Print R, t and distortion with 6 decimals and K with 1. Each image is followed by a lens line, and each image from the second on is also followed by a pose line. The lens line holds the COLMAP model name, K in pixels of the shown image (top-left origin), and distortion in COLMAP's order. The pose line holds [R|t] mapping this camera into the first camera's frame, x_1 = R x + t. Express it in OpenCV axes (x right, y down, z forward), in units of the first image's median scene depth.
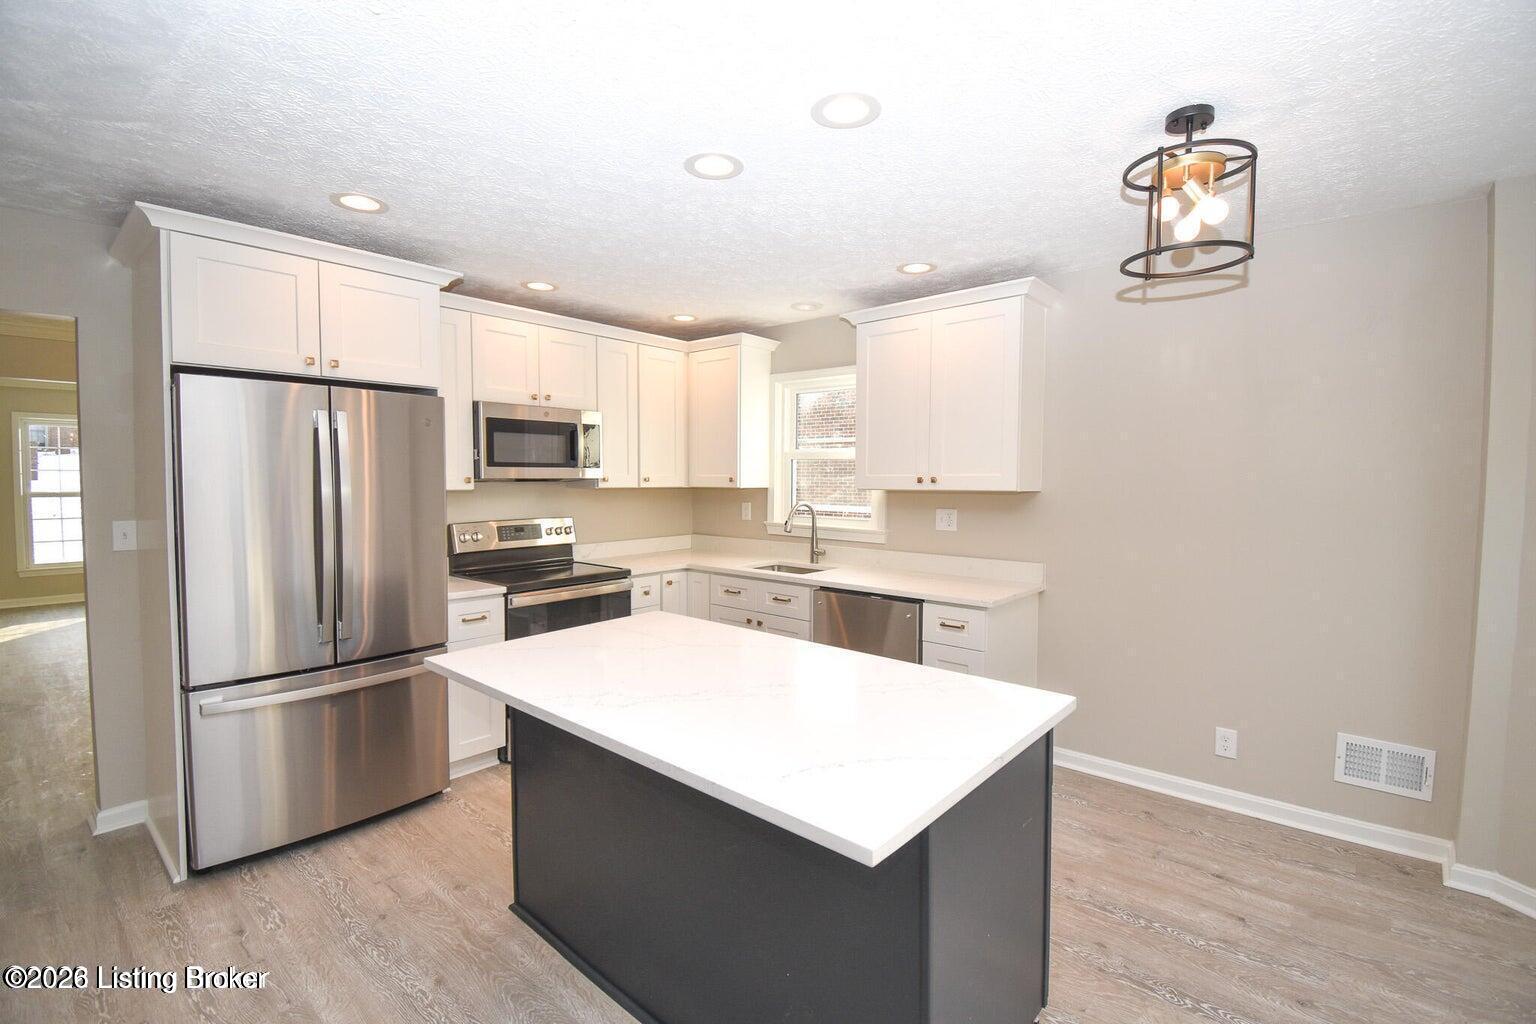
lens RADIAL K [[683.4, 0, 770.7], [0, 683.4, 508.3], [0, 0, 1]] dist [0.022241, -0.026324]
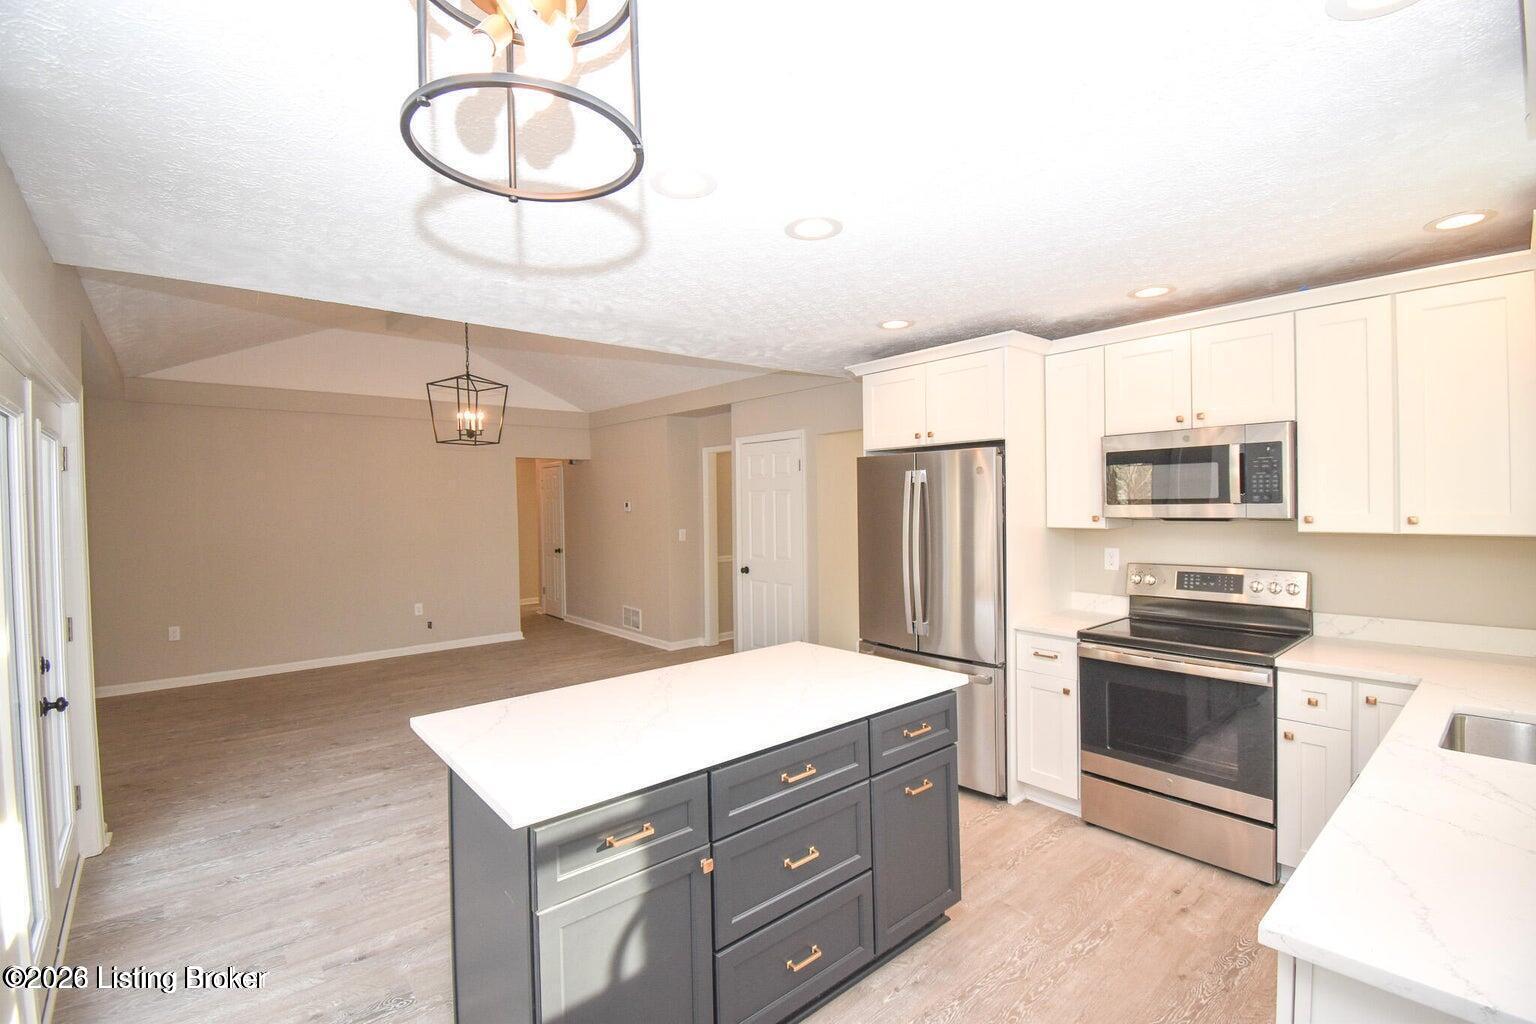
lens RADIAL K [[665.3, 0, 760.3], [0, 665.3, 510.2], [0, 0, 1]] dist [0.020396, -0.024240]
pose [[-0.150152, 0.013310, -0.988573, 0.510260], [-0.028124, 0.999447, 0.017728, -0.050715], [0.988263, 0.030465, -0.149695, 0.601178]]
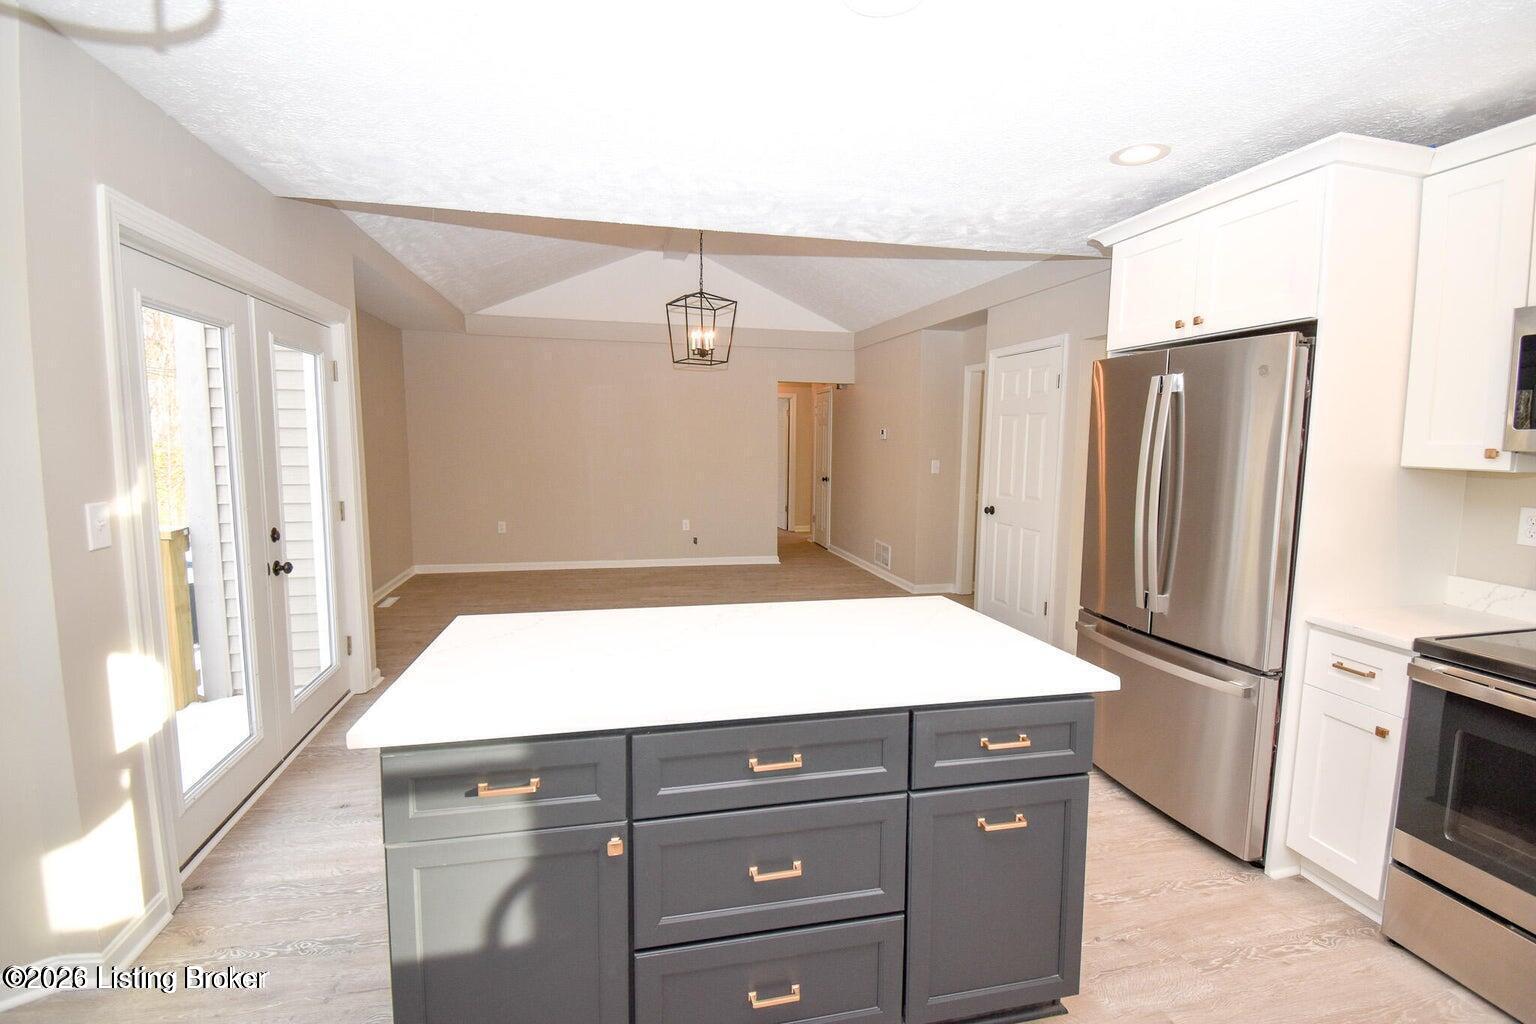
lens RADIAL K [[683.4, 0, 770.7], [0, 683.4, 508.3], [0, 0, 1]] dist [0.022241, -0.026324]
pose [[-0.582836, 0.074526, -0.809165, 0.320976], [-0.048025, 0.990886, 0.125855, -0.034367], [0.811169, 0.112213, -0.573945, 0.756488]]
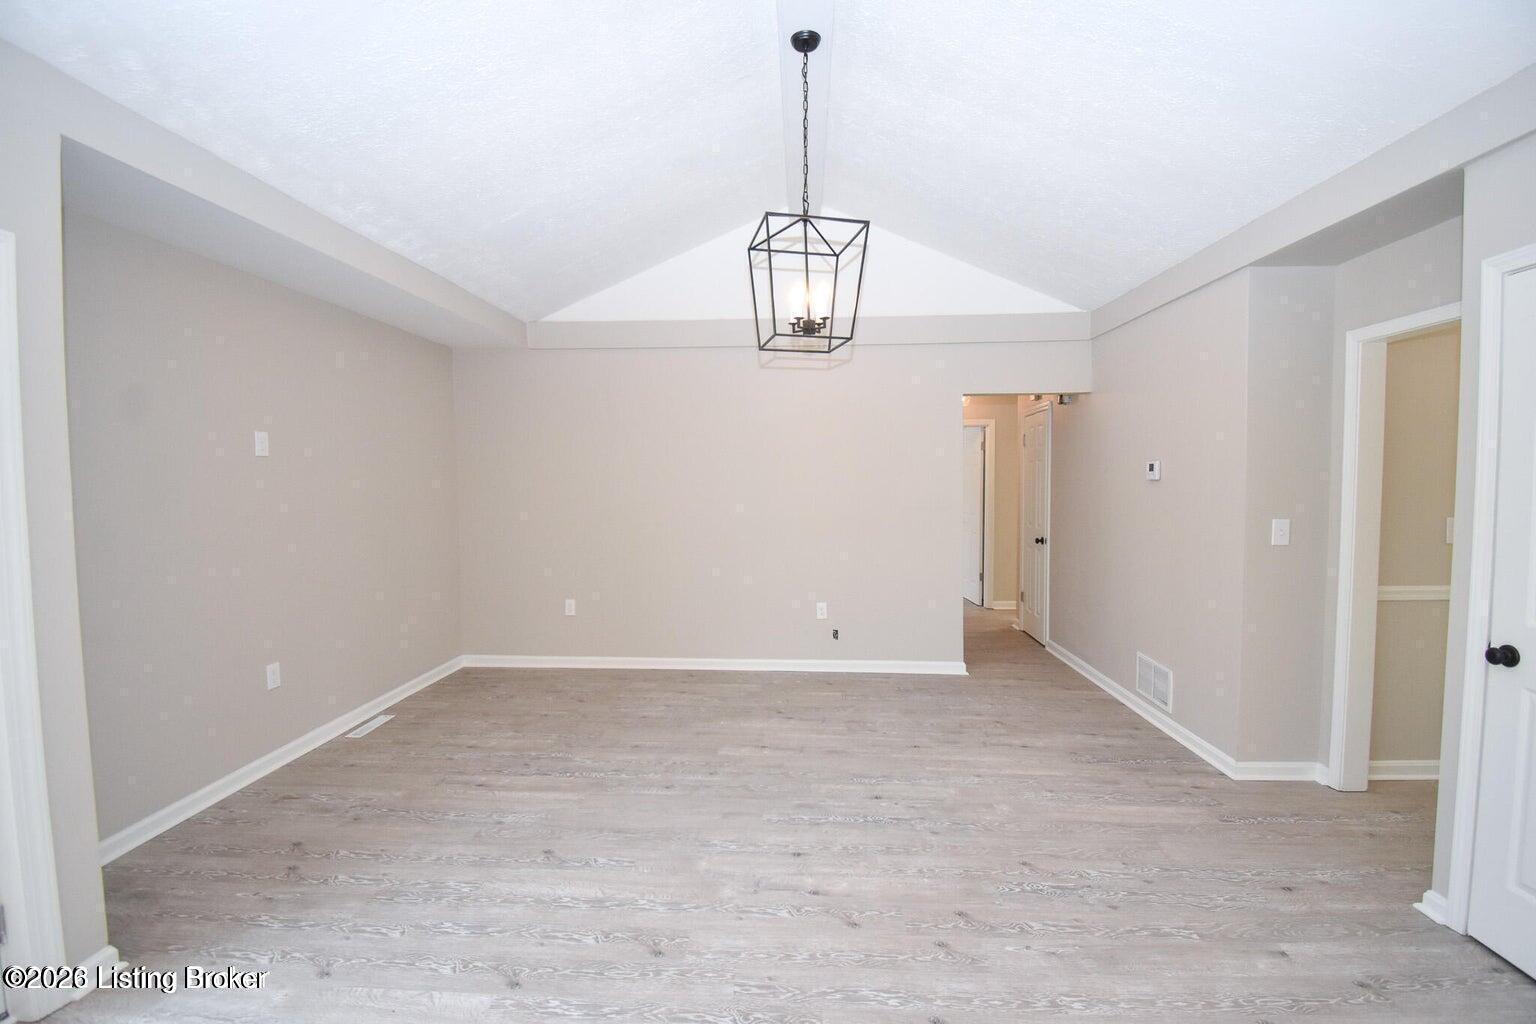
lens RADIAL K [[683.4, 0, 770.7], [0, 683.4, 508.3], [0, 0, 1]] dist [0.022241, -0.026324]
pose [[-0.786002, 0.025573, -0.617695, -0.241091], [-0.025694, 0.996930, 0.073968, -0.020253], [0.617690, 0.074010, -0.782932, 0.392922]]
